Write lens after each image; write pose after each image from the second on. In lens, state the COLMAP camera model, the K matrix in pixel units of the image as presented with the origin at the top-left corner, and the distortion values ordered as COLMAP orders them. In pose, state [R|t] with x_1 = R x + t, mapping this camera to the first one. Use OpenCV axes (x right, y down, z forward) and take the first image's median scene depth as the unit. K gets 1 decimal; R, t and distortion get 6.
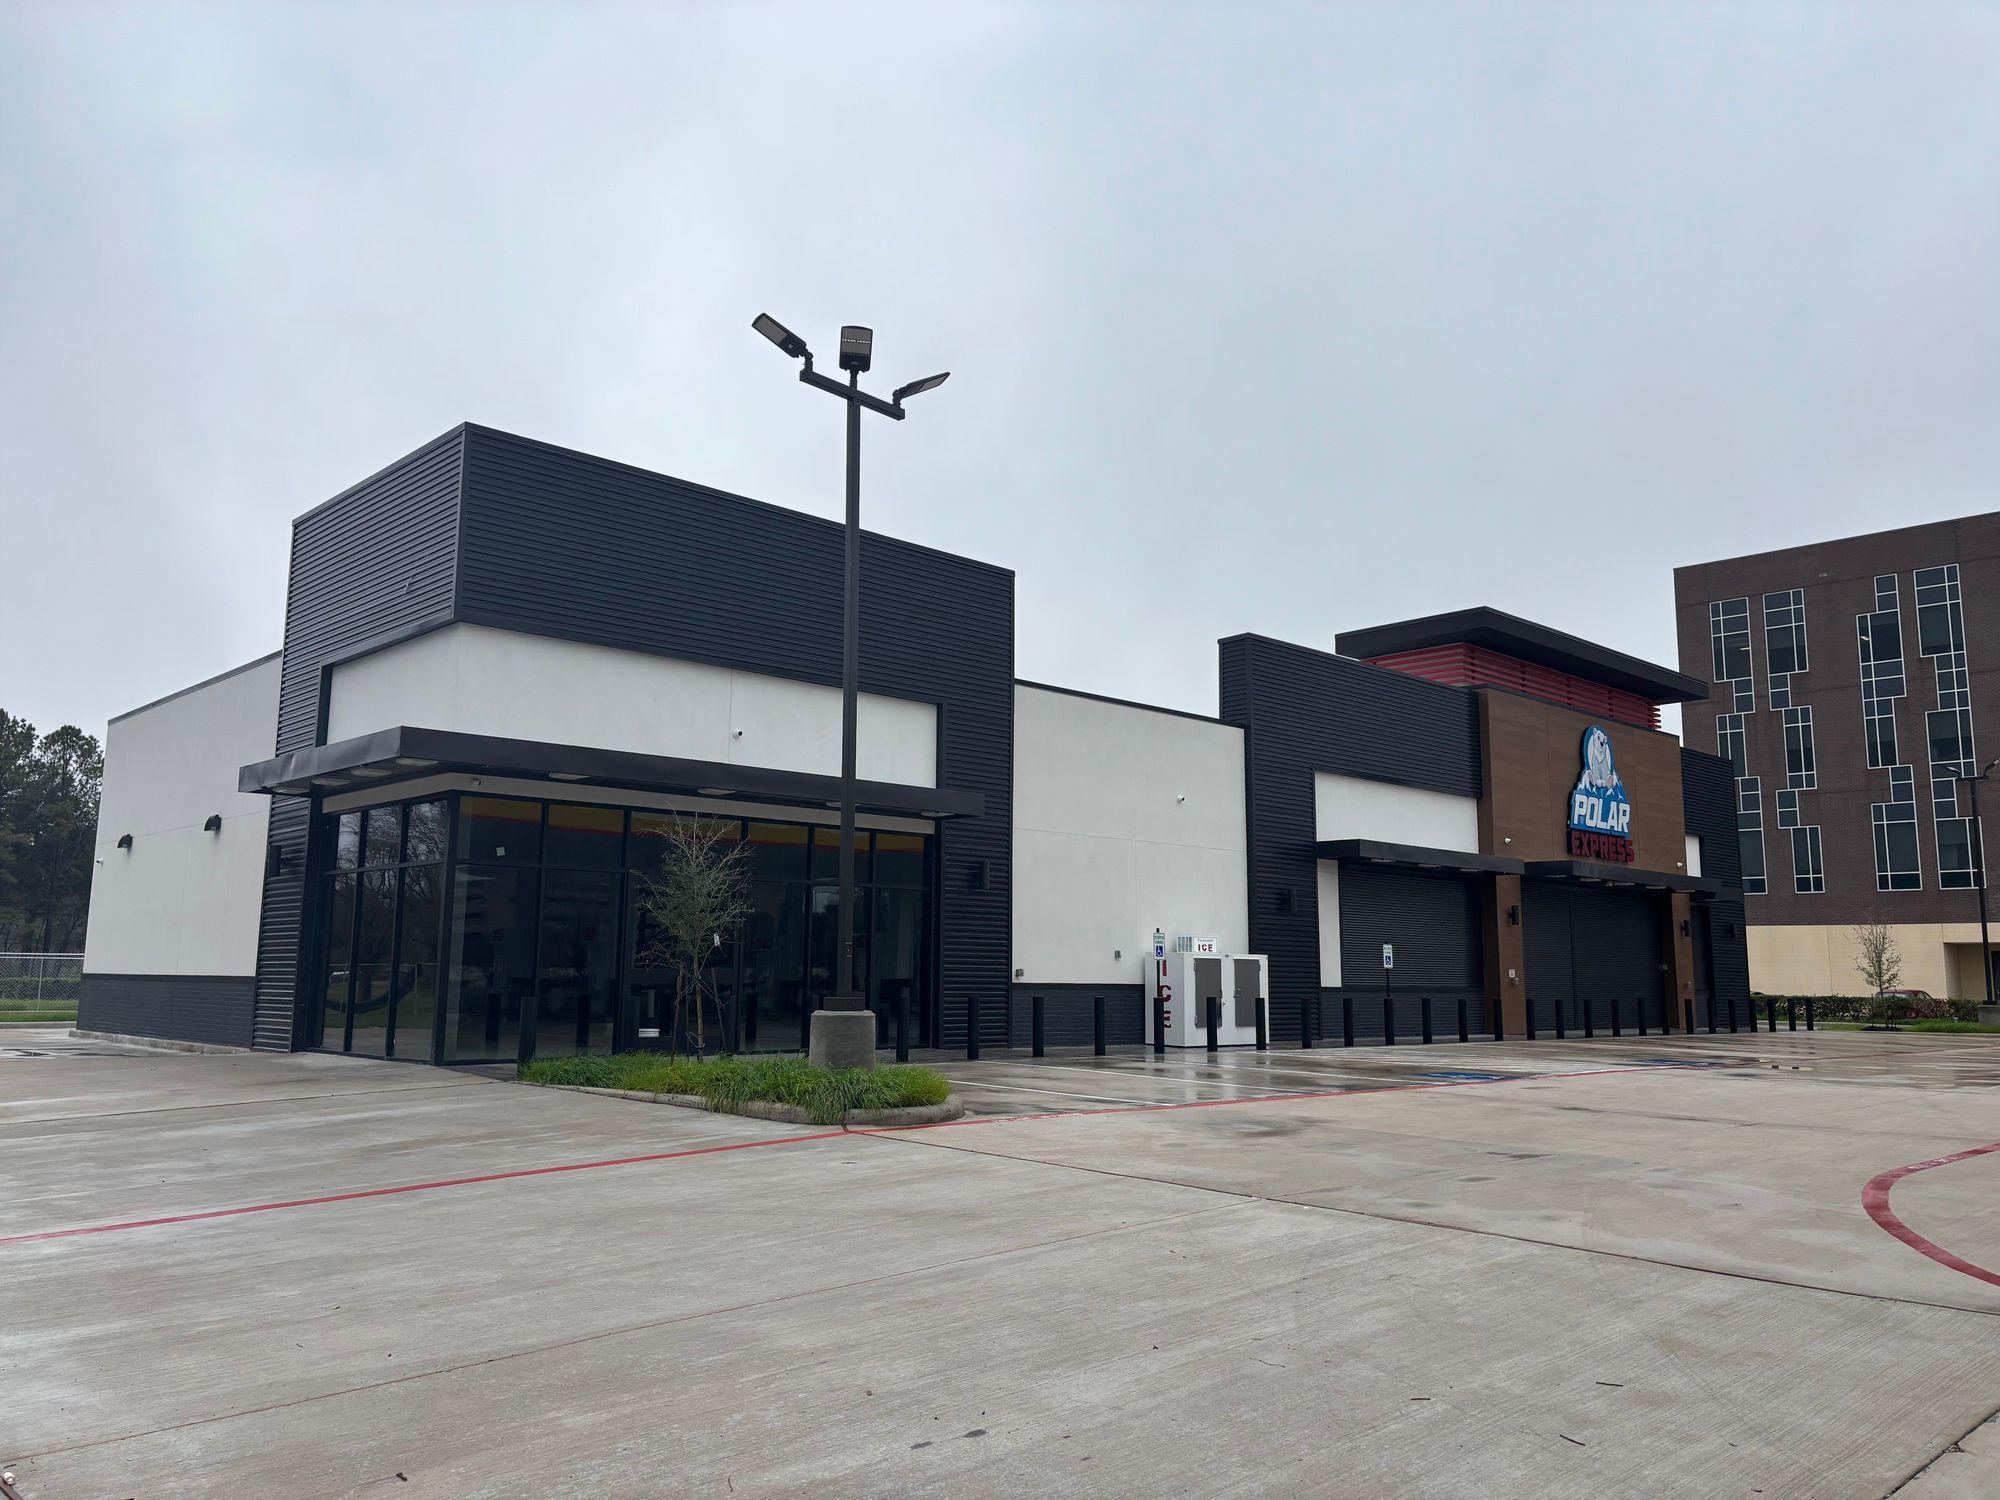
lens RADIAL K [[1506.9, 0, 986.8], [0, 1506.9, 750.9], [0, 0, 1]] dist [0.051827, -0.043080]
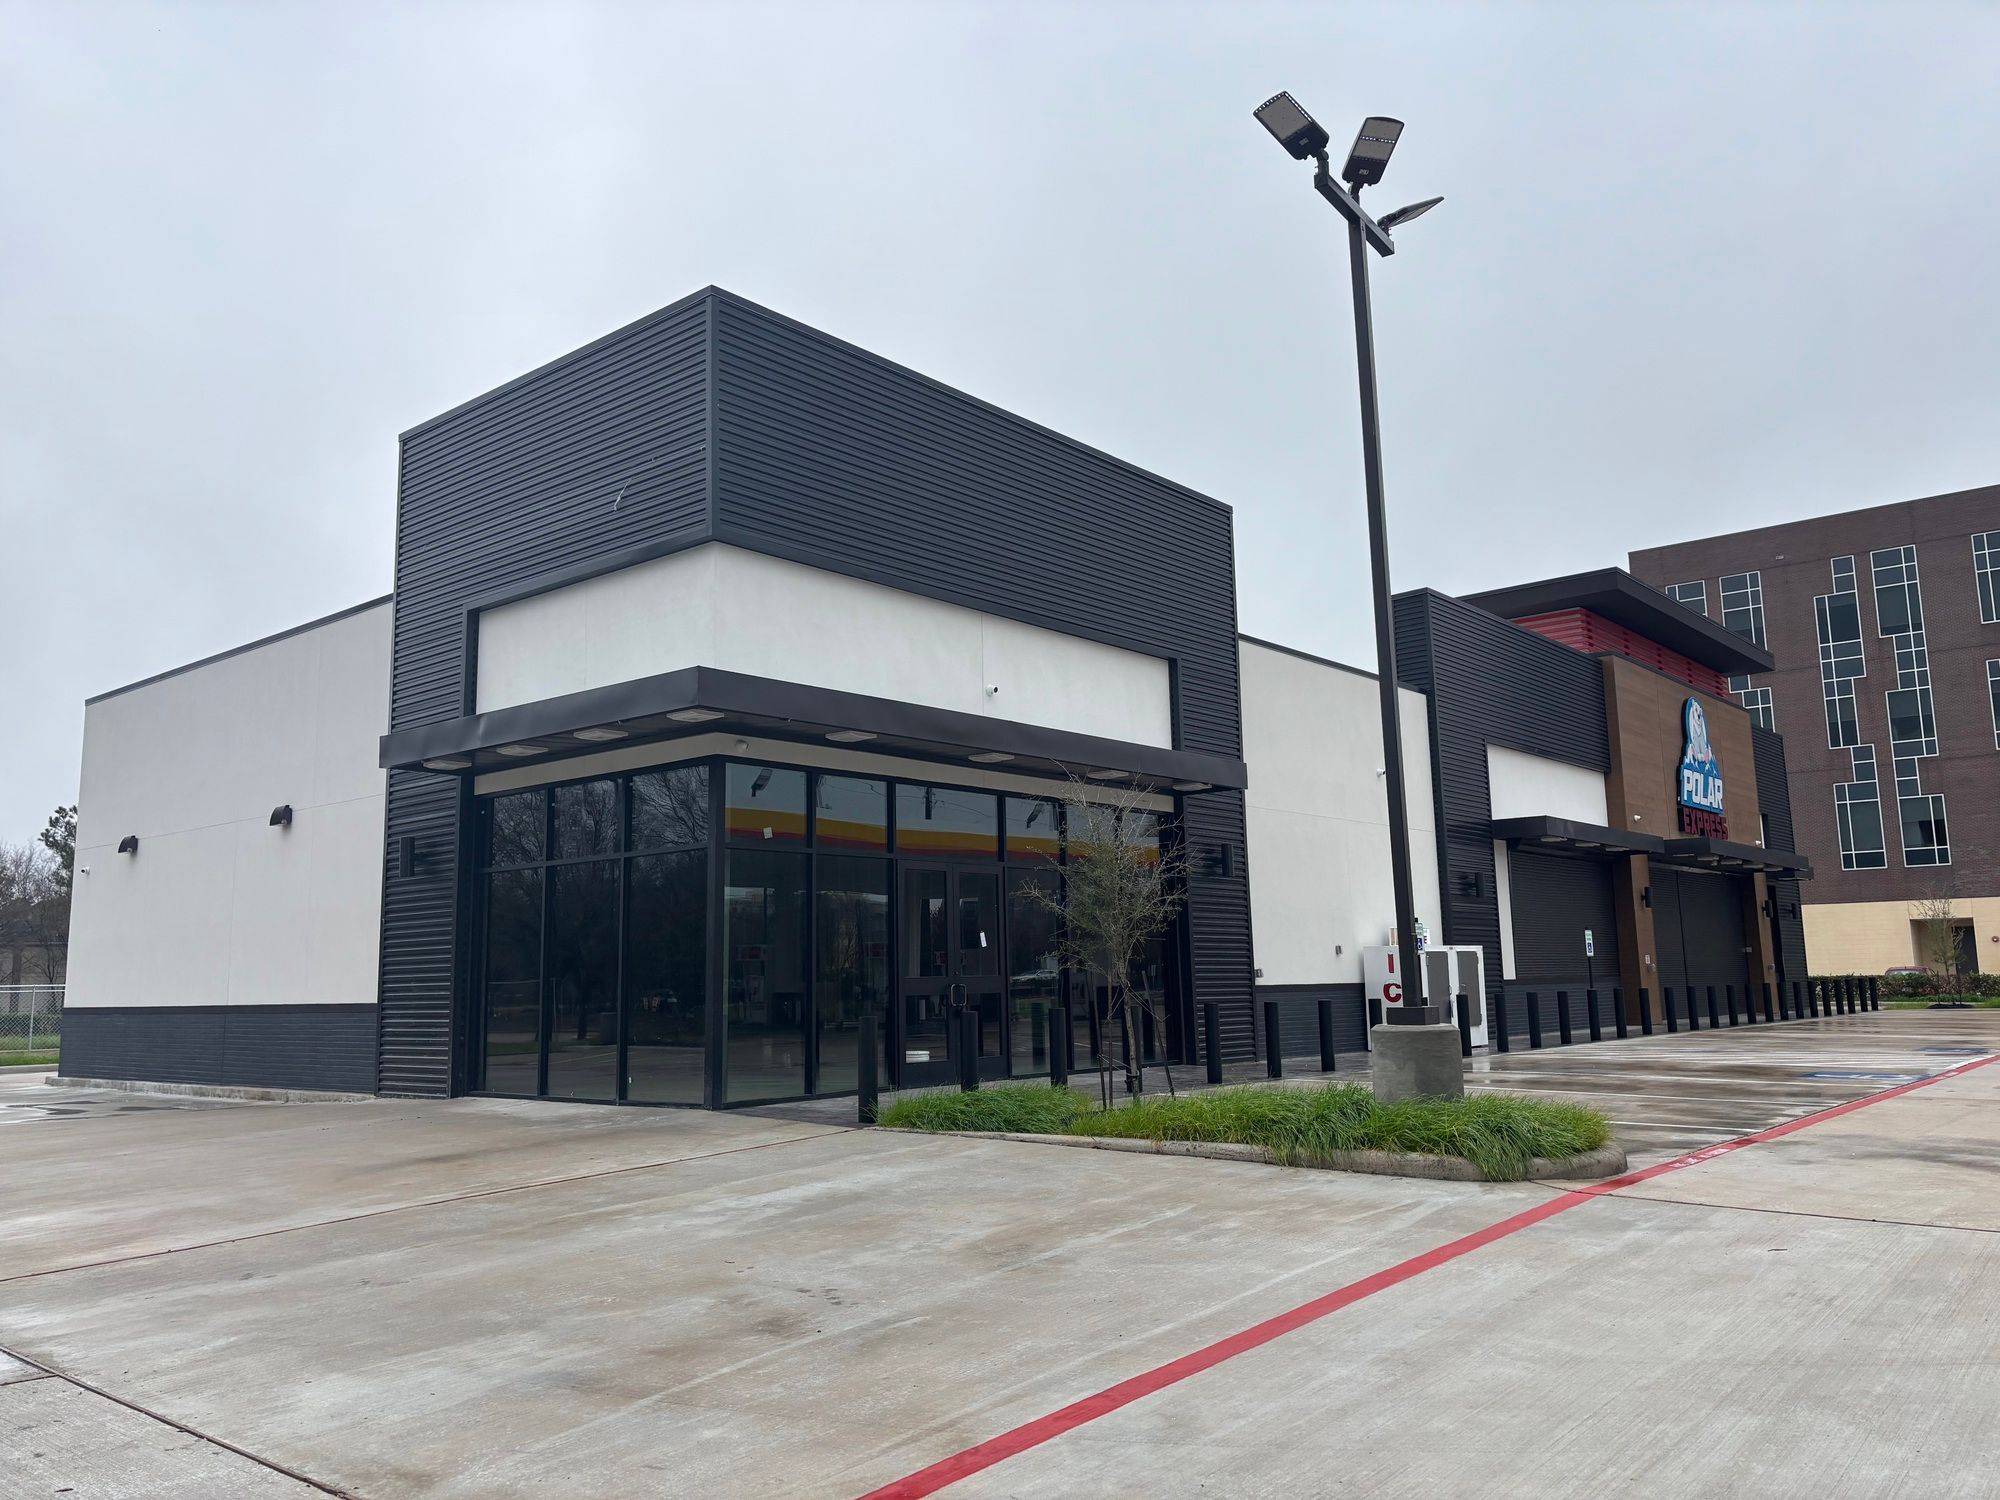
lens RADIAL K [[1505.6, 0, 988.3], [0, 1505.6, 757.1], [0, 0, 1]] dist [0.056993, -0.050755]
pose [[0.994149, -0.014665, 0.107018, -0.200068], [0.014628, 0.999892, 0.001123, 0.018991], [-0.107023, 0.000449, 0.994256, 0.143724]]
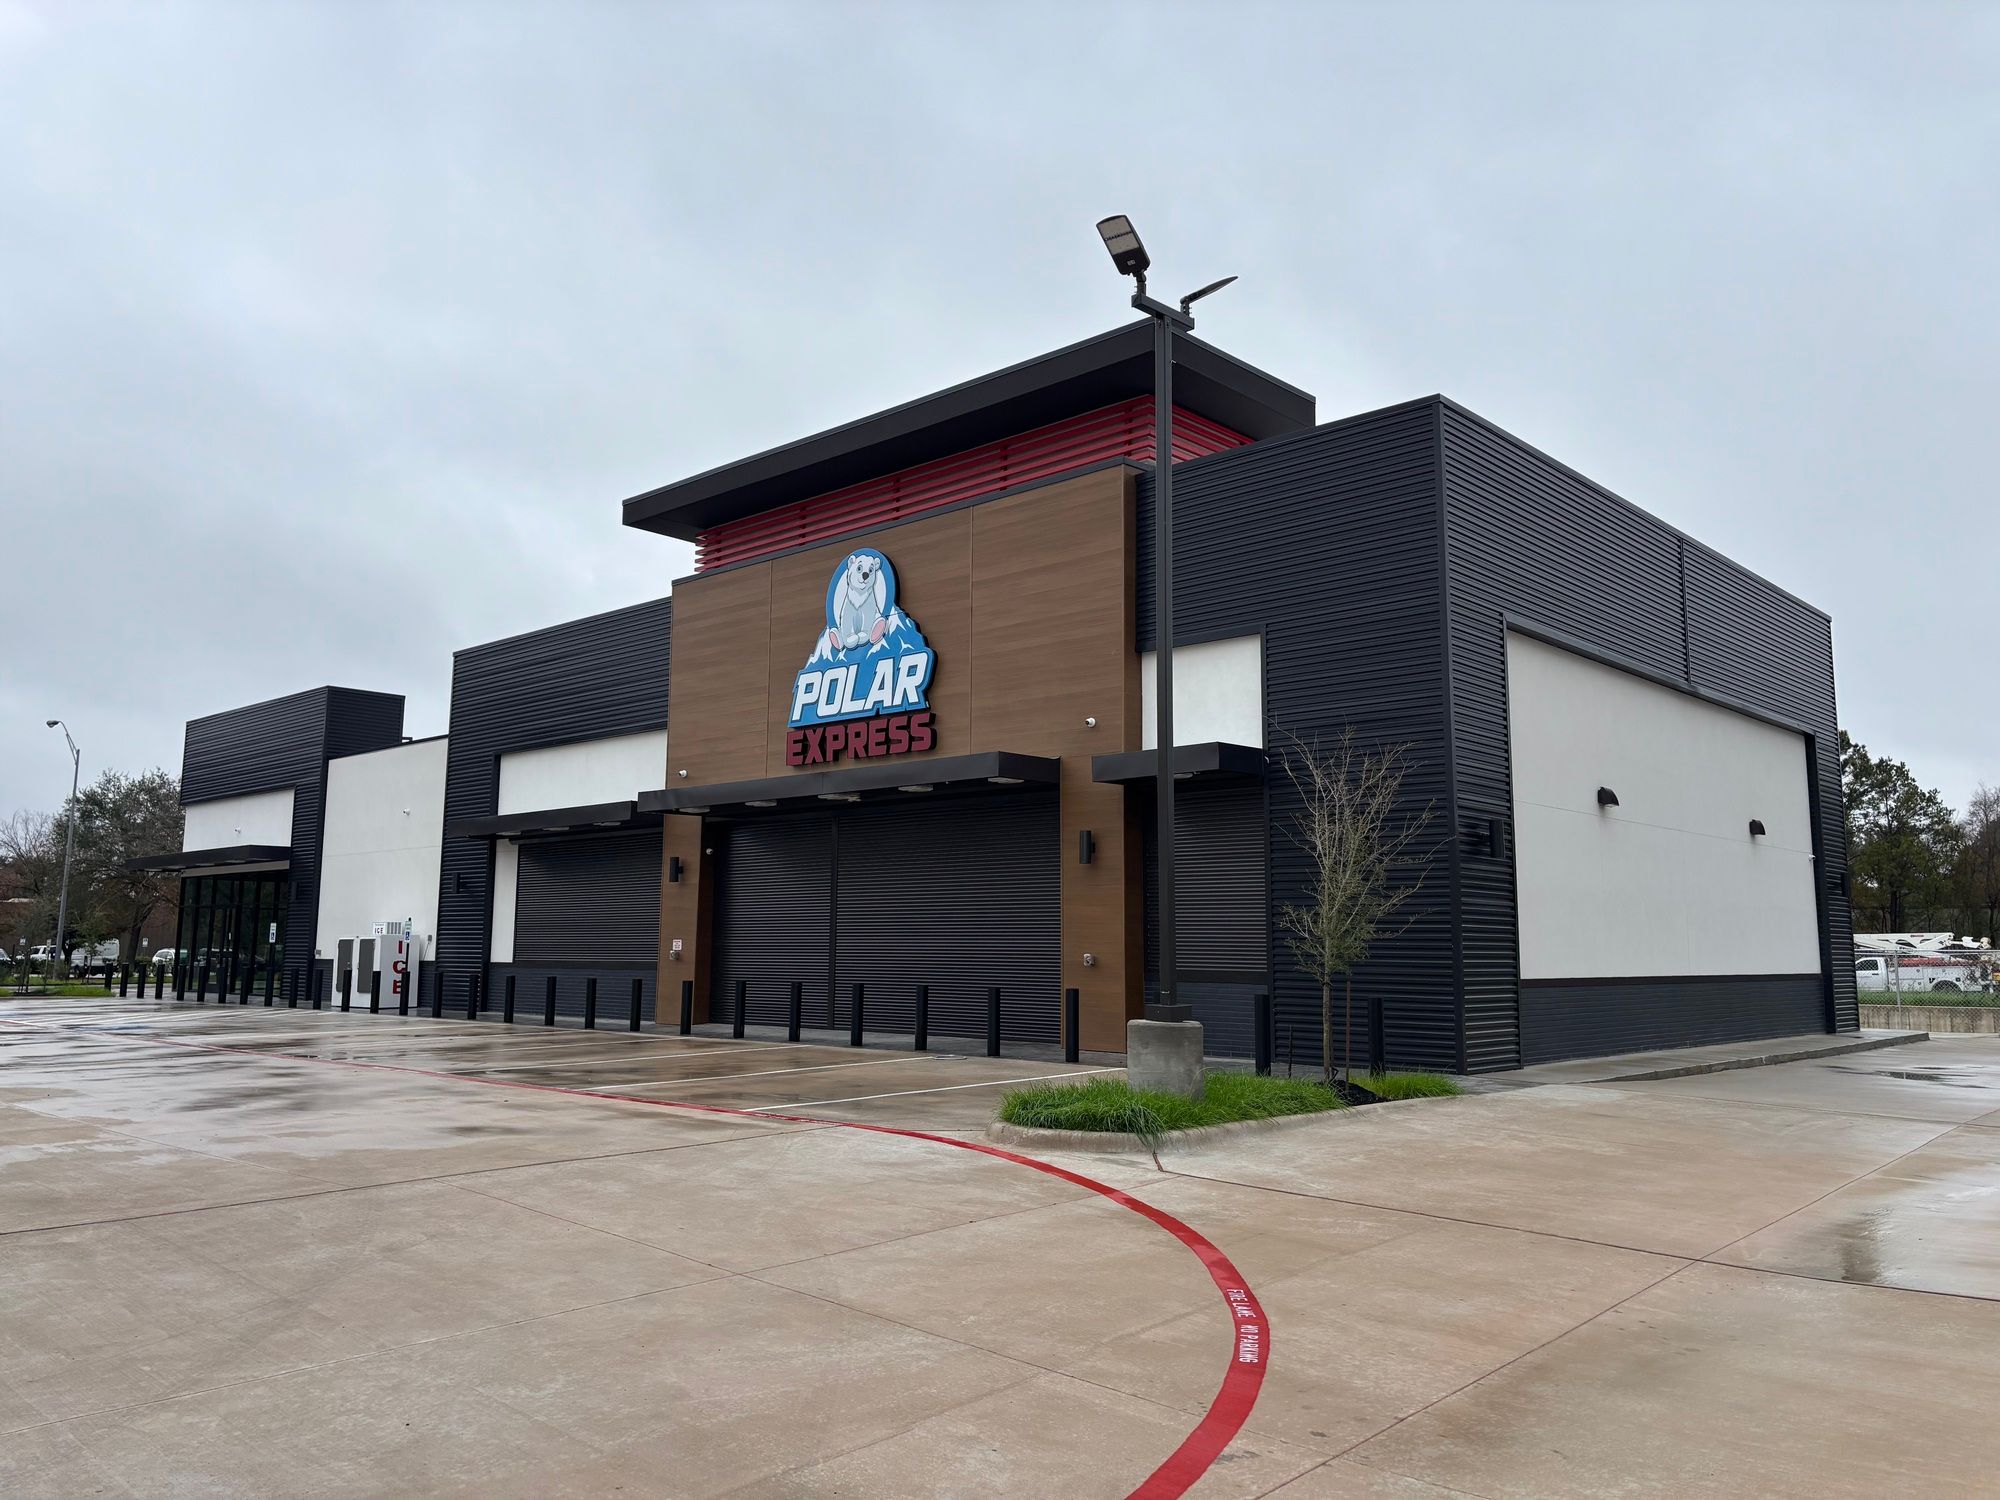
lens RADIAL K [[1508.3, 0, 1000.0], [0, 1508.3, 750.0], [0, 0, 1]] dist [0.050153, -0.048604]
pose [[0.066080, -0.149735, -0.986516, 1.444802], [0.133505, 0.981114, -0.139972, 0.228895], [0.988843, -0.122456, 0.084823, 1.421173]]
